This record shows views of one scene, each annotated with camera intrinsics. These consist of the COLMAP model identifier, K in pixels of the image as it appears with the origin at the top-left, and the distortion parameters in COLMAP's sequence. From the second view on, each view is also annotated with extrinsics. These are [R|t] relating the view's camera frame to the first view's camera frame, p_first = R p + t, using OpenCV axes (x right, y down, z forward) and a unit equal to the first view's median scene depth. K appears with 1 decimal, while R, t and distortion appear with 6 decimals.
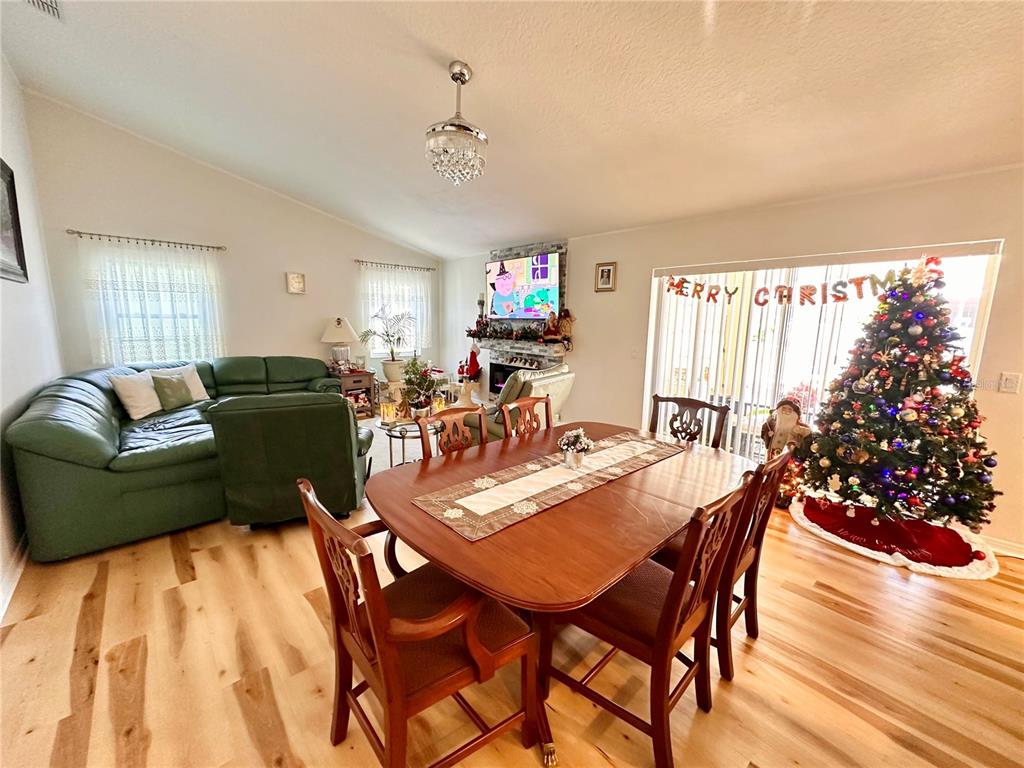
lens RADIAL K [[408.6, 0, 513.6], [0, 408.6, 383.1], [0, 0, 1]] dist [-0.002749, 0.000590]
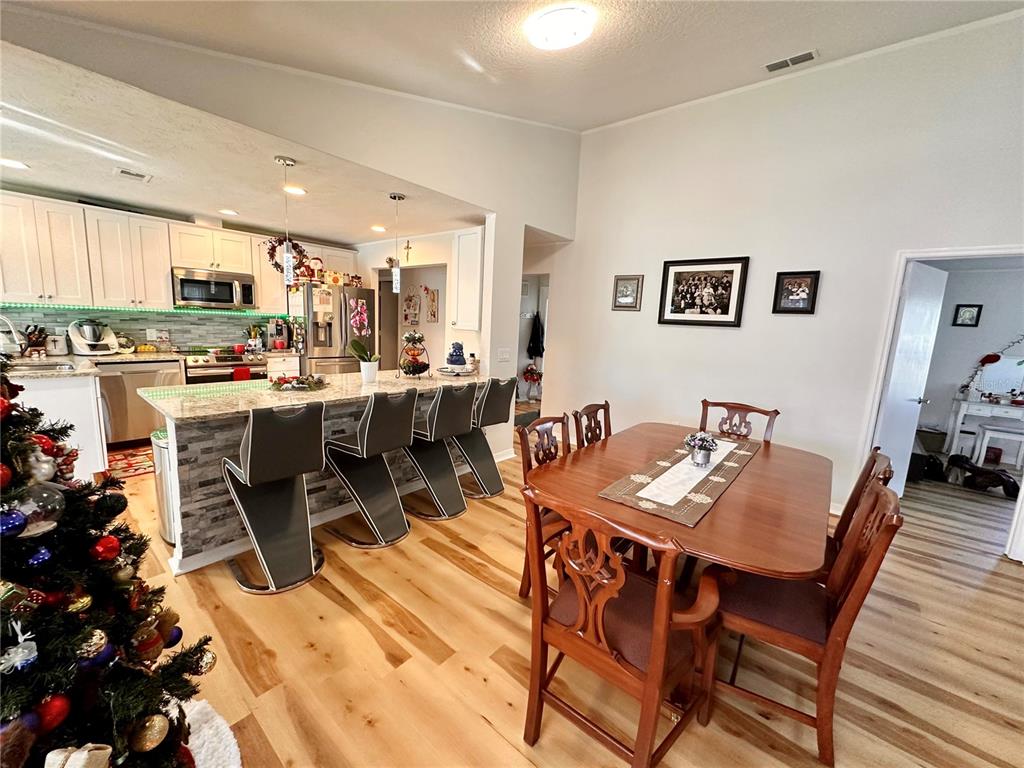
lens RADIAL K [[408.6, 0, 512.8], [0, 408.6, 382.3], [0, 0, 1]] dist [-0.002749, 0.000590]
pose [[-0.988148, -0.049739, -0.145225, 0.363281], [-0.091897, 0.949470, 0.300101, -0.129891], [0.122960, 0.309890, -0.942788, 0.844048]]
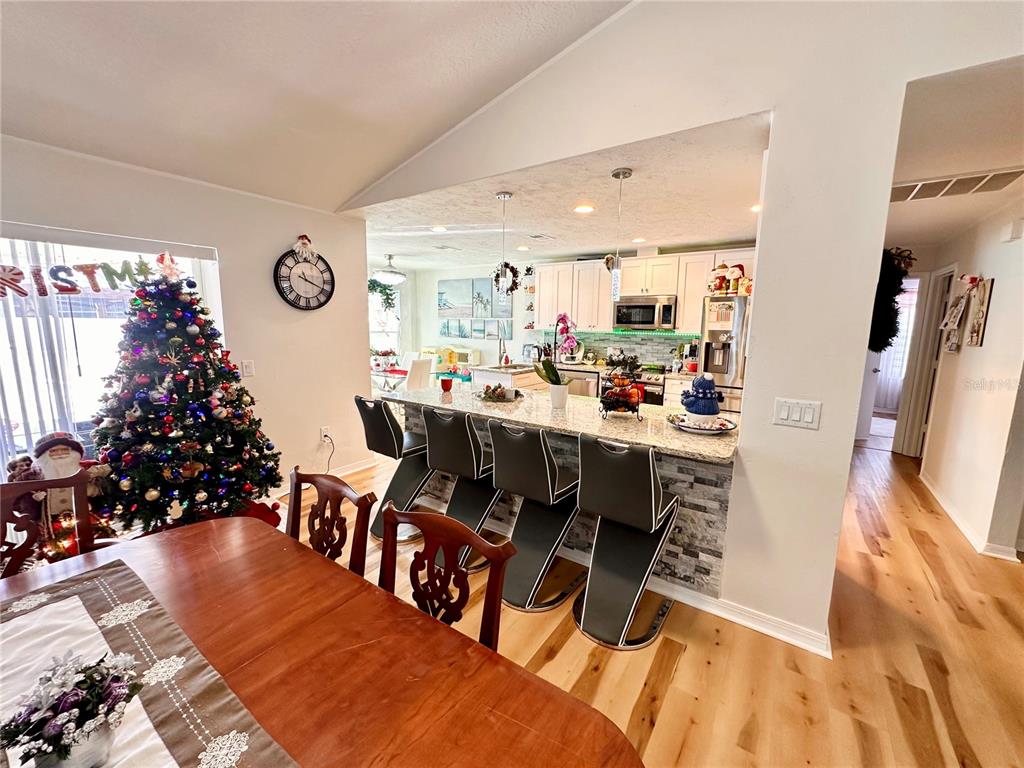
lens RADIAL K [[408.6, 0, 512.0], [0, 408.6, 383.7], [0, 0, 1]] dist [-0.002749, 0.000590]
pose [[-0.222978, -0.170209, 0.959849, -0.096474], [0.136156, 0.969549, 0.203558, -0.059873], [-0.965268, 0.176078, -0.193013, 0.285280]]
